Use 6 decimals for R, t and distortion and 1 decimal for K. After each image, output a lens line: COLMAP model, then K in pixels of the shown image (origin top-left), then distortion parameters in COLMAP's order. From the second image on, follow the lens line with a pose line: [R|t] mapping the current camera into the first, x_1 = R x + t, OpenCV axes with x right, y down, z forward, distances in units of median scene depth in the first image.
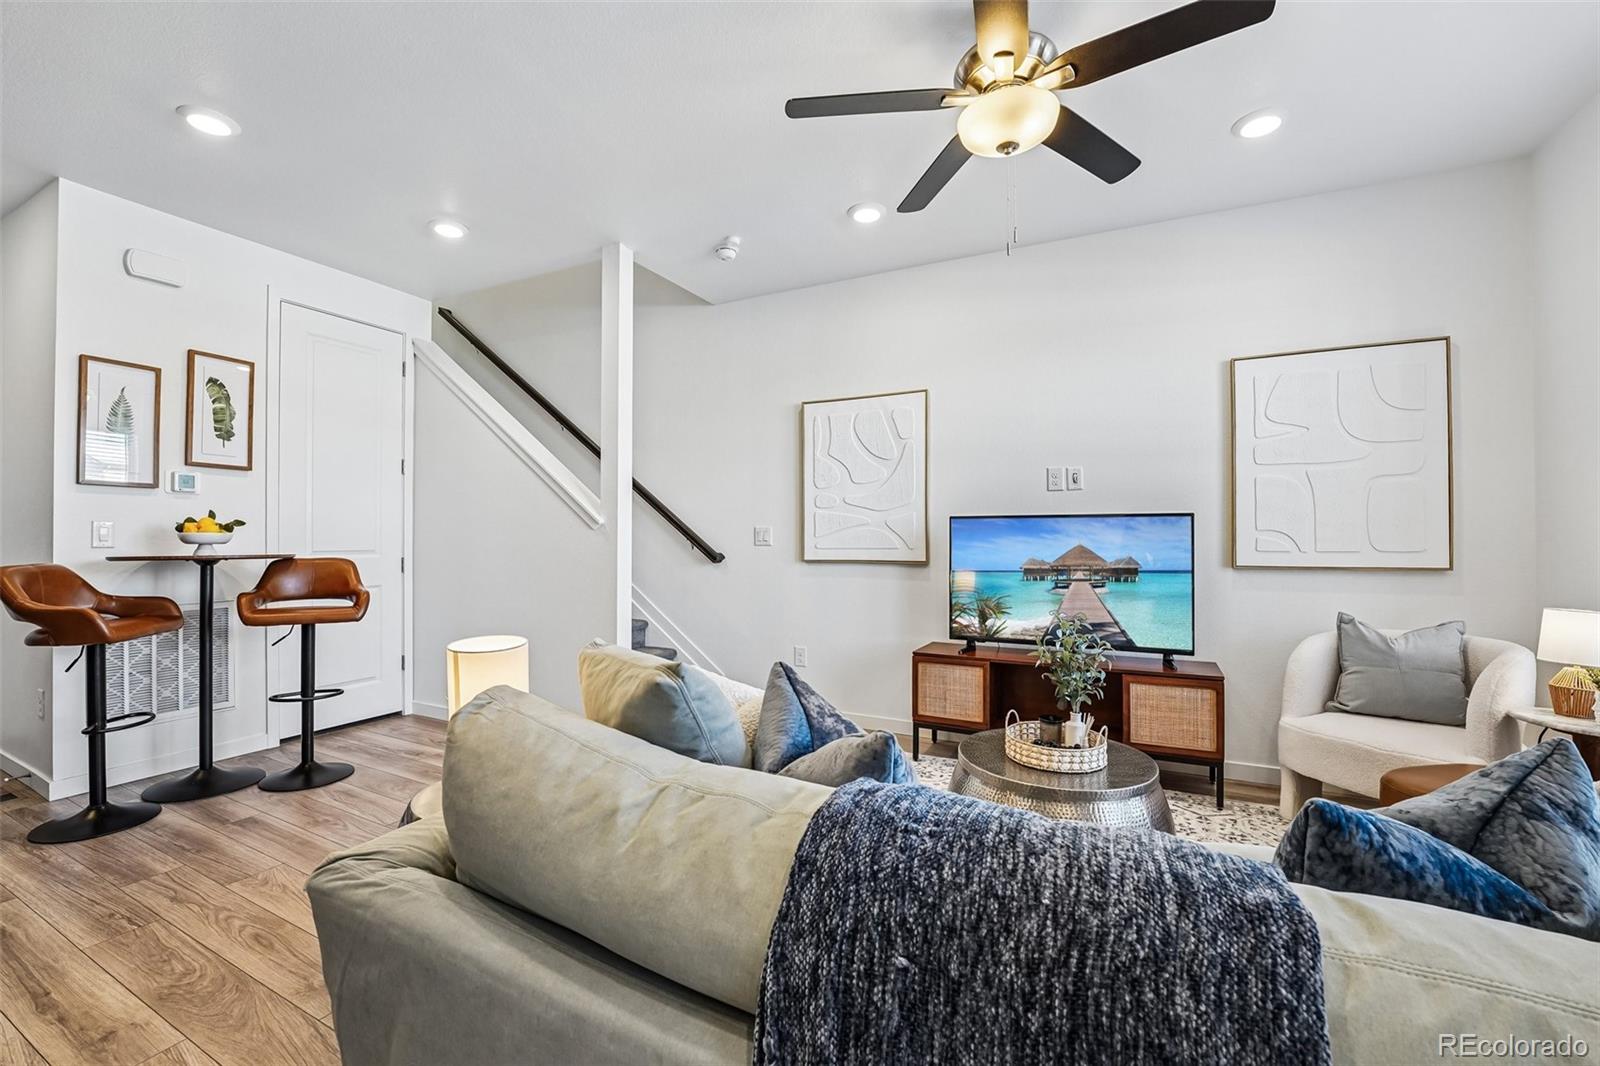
lens RADIAL K [[663.0, 0, 791.6], [0, 663.0, 534.1], [0, 0, 1]] dist [-0.029547, 0.003424]
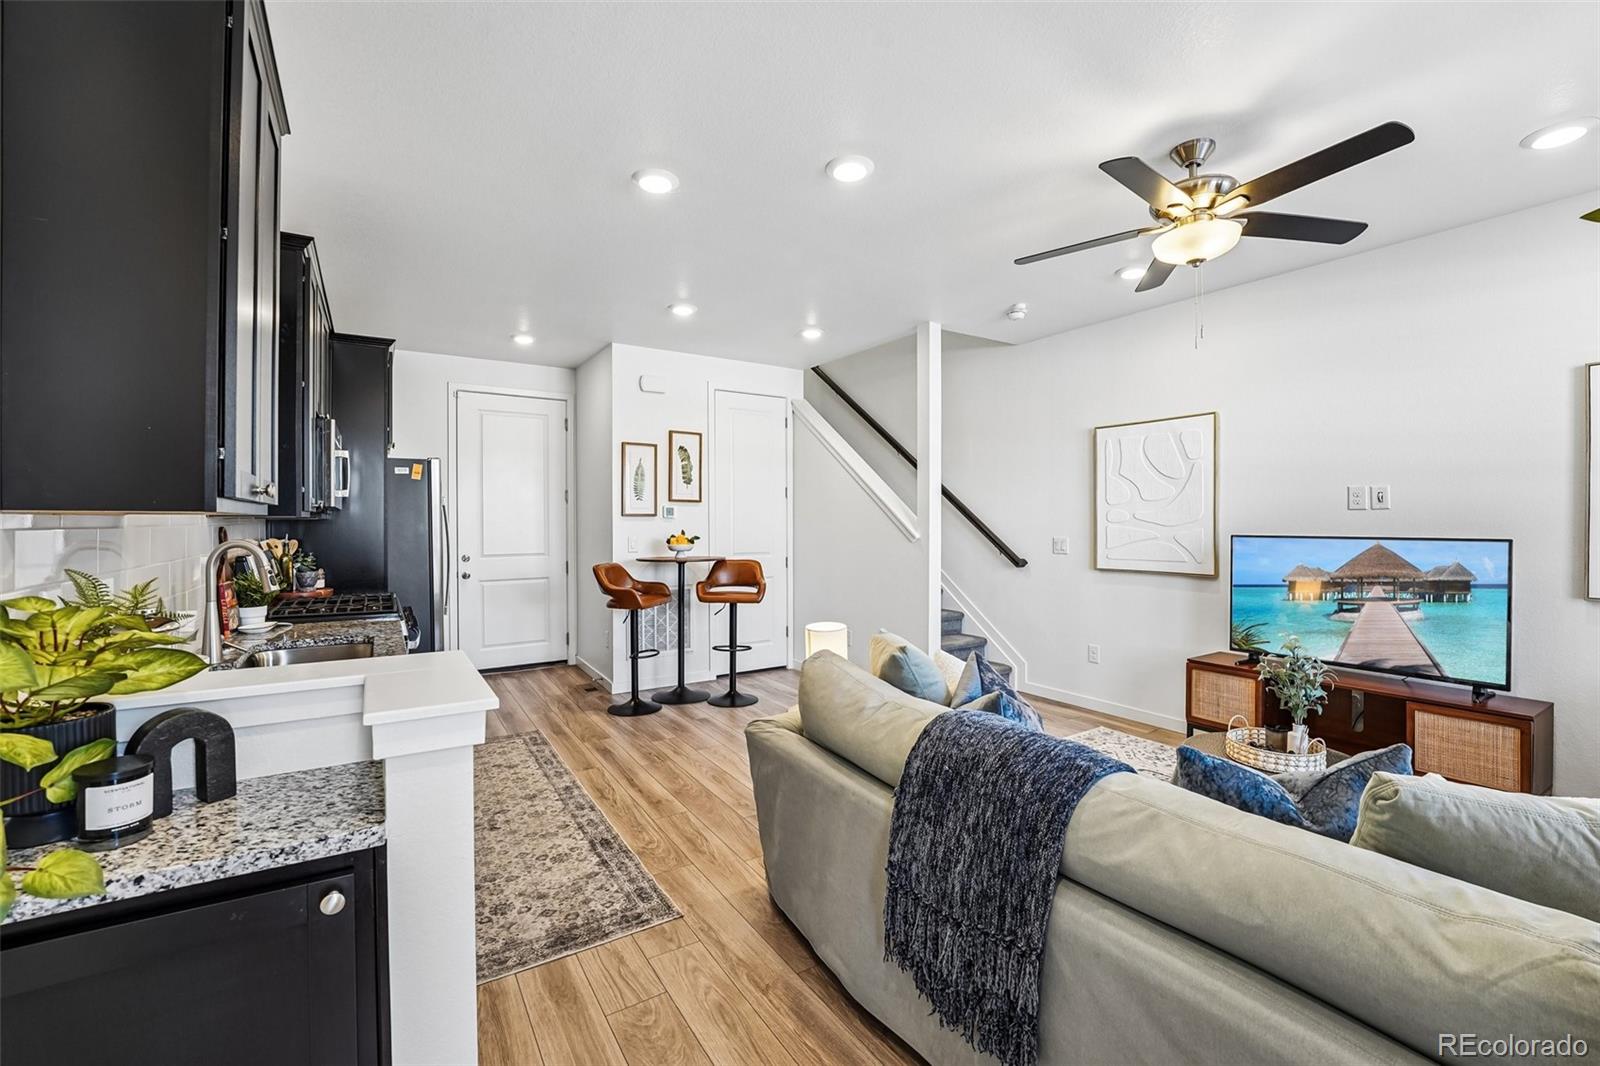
lens RADIAL K [[663.0, 0, 793.4], [0, 663.0, 526.7], [0, 0, 1]] dist [-0.029547, 0.003424]
pose [[0.863578, 0.002371, -0.504209, 0.185182], [0.004613, 0.999910, 0.012602, -0.064372], [0.504194, -0.013209, 0.863490, -0.297121]]
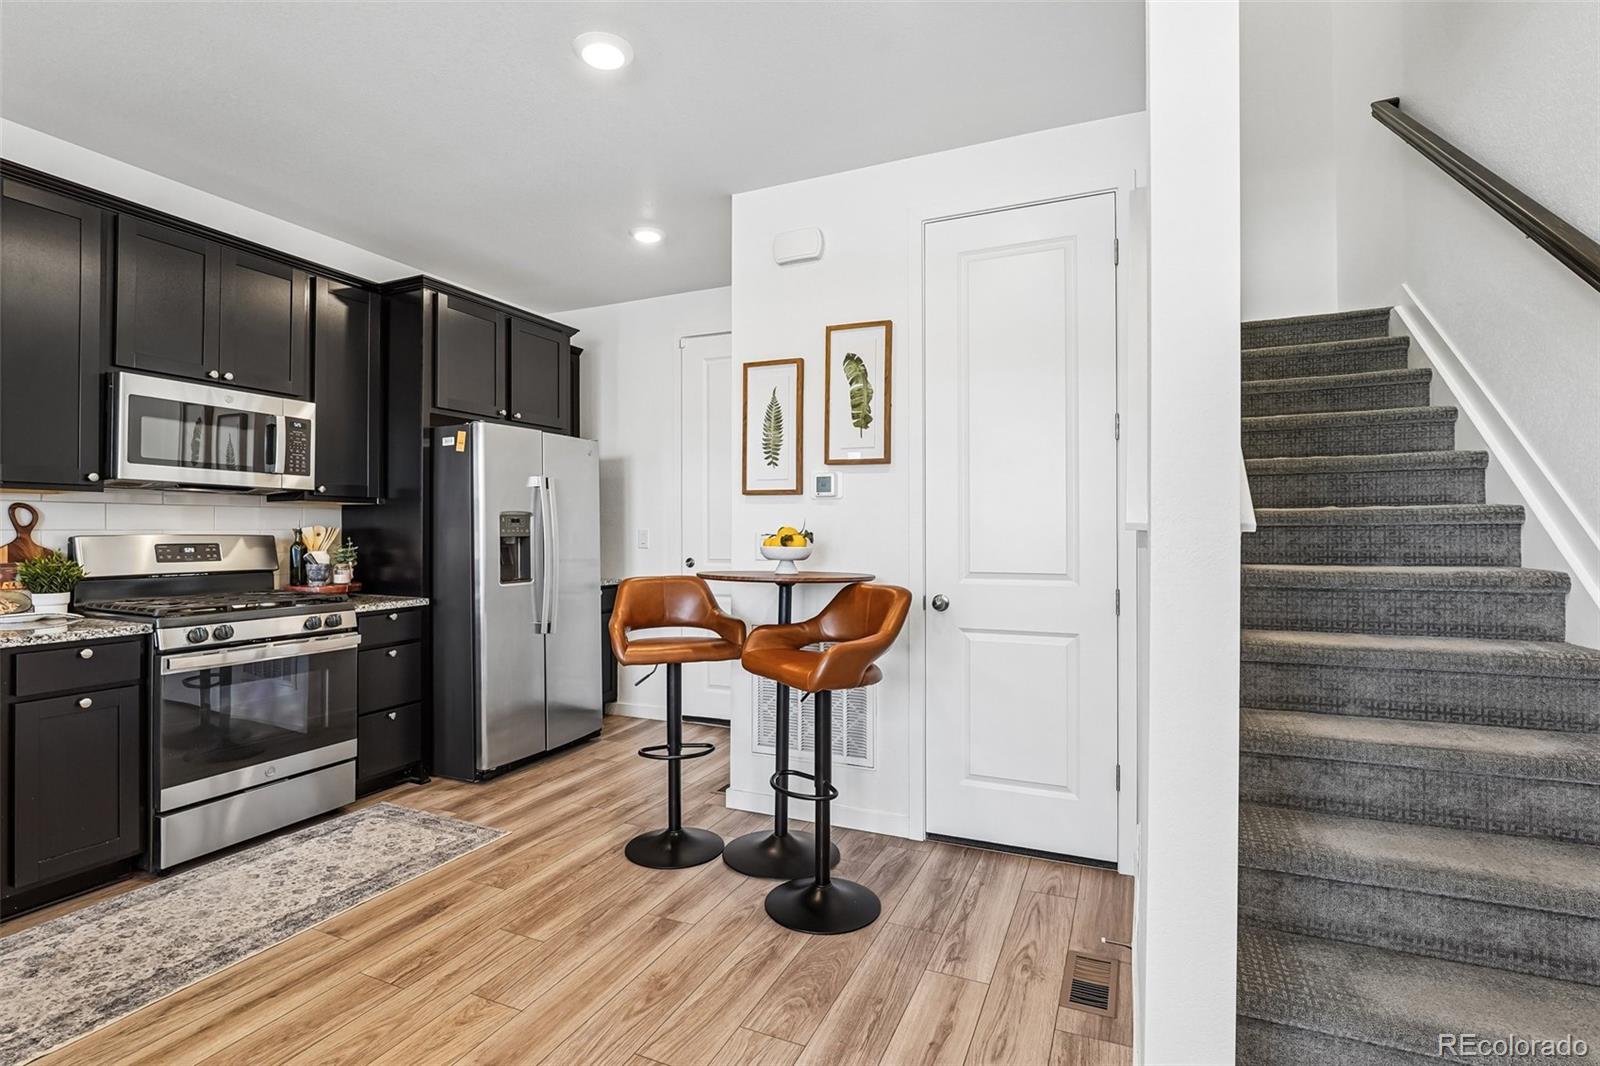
lens RADIAL K [[767.3, 0, 793.4], [0, 767.3, 526.9], [0, 0, 1]] dist [-0.018396, 0.004044]
pose [[0.049526, -0.006905, -0.998749, 0.062610], [0.003160, 0.999972, -0.006757, -0.019571], [0.998768, -0.002821, 0.049546, 0.937825]]
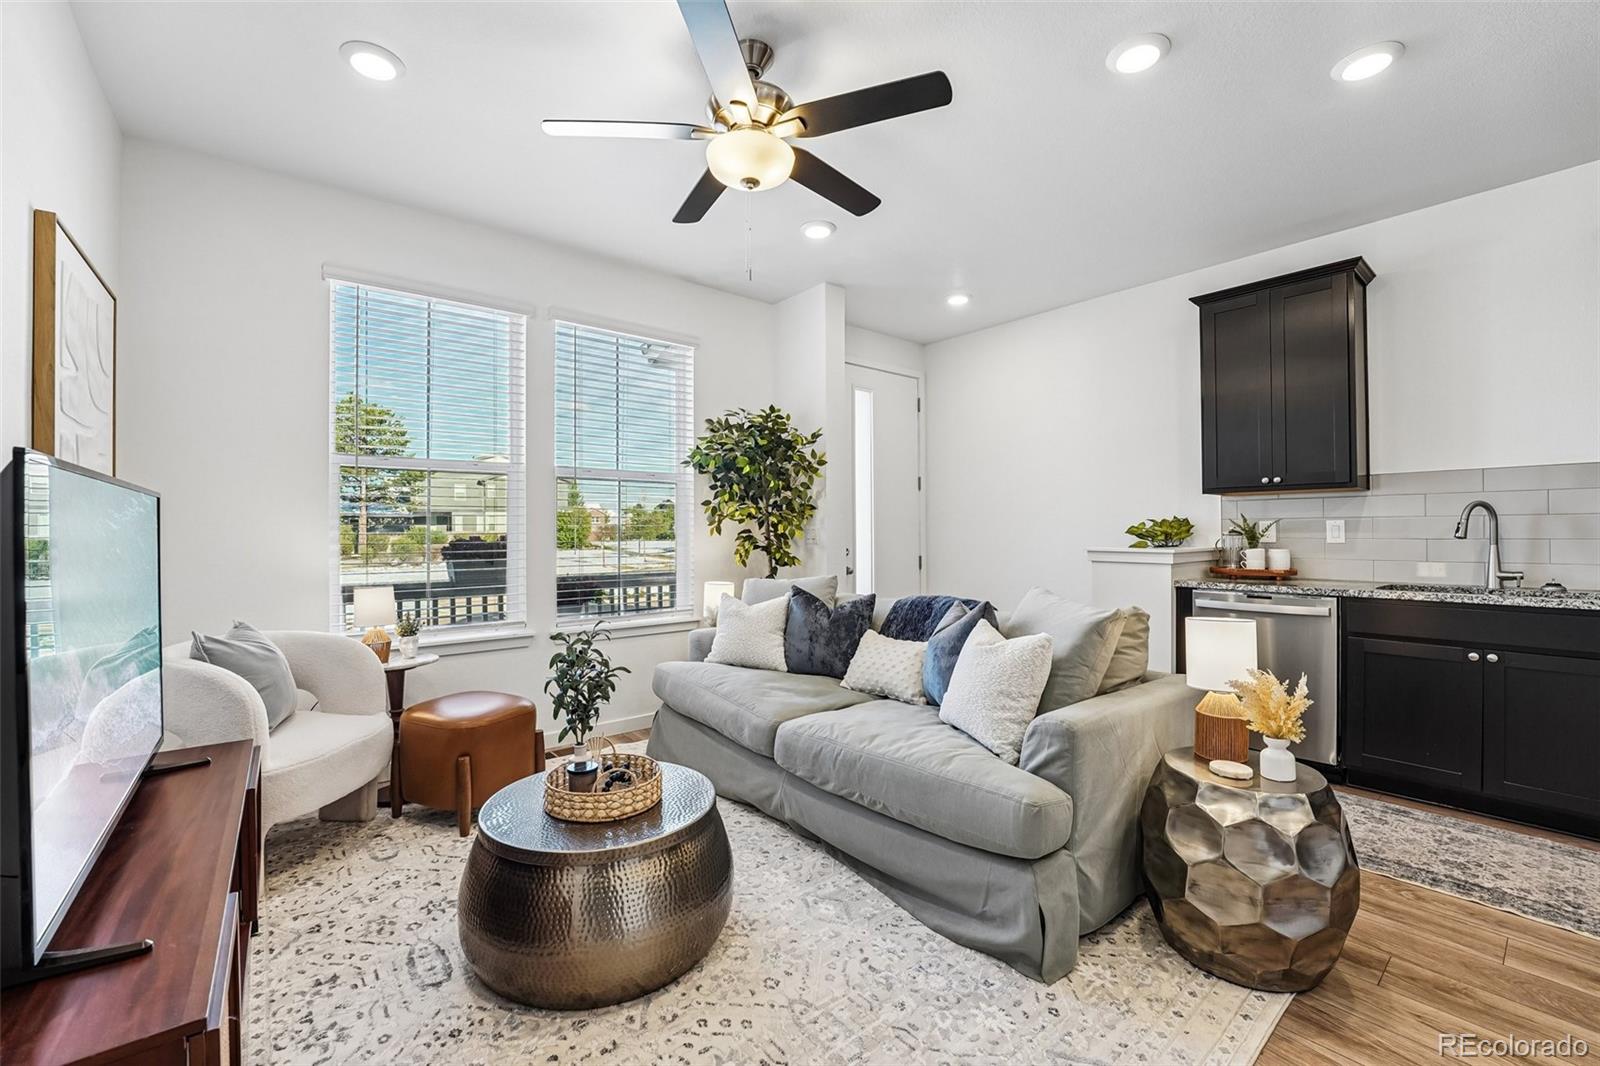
lens RADIAL K [[663.0, 0, 789.2], [0, 663.0, 527.5], [0, 0, 1]] dist [-0.029547, 0.003424]
pose [[-0.910673, 0.006781, 0.413073, -0.121068], [0.001167, 0.999904, -0.013843, 0.004994], [-0.413127, -0.012124, -0.910593, 1.249394]]
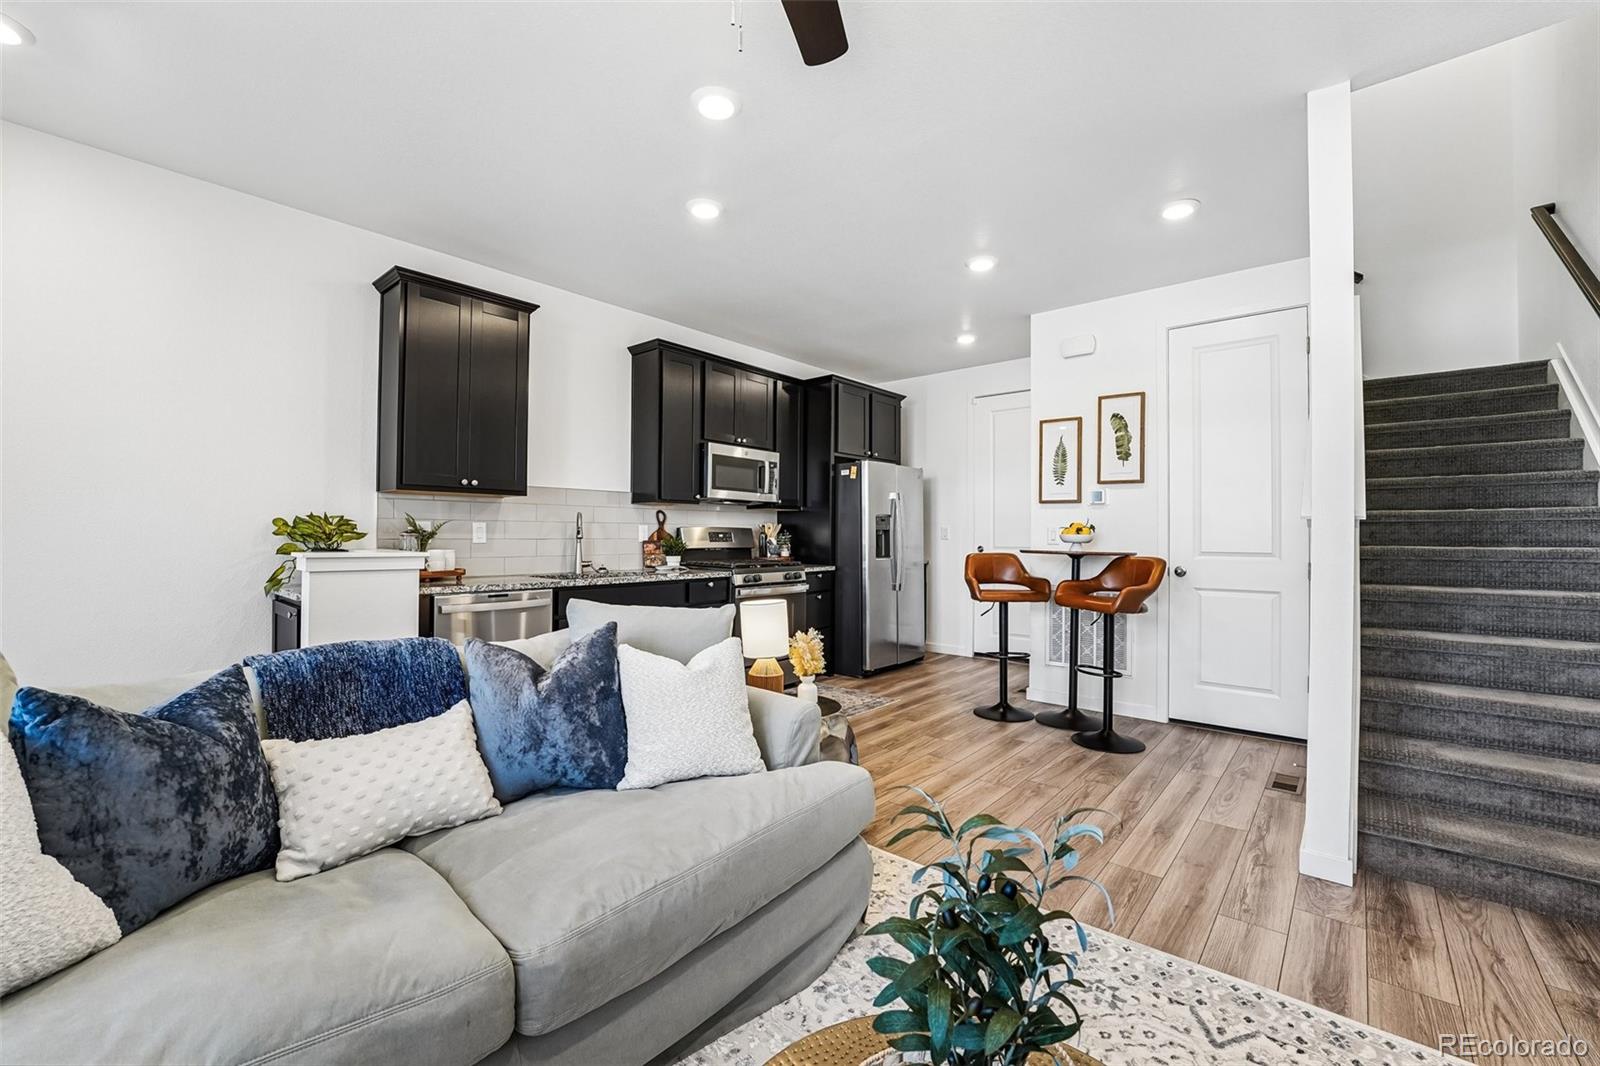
lens RADIAL K [[663.0, 0, 789.3], [0, 663.0, 528.5], [0, 0, 1]] dist [-0.029547, 0.003424]
pose [[-0.245831, -0.009399, -0.969267, 0.555822], [-0.002709, 0.999956, -0.009009, -0.000844], [0.969309, 0.000411, -0.245845, 0.740016]]
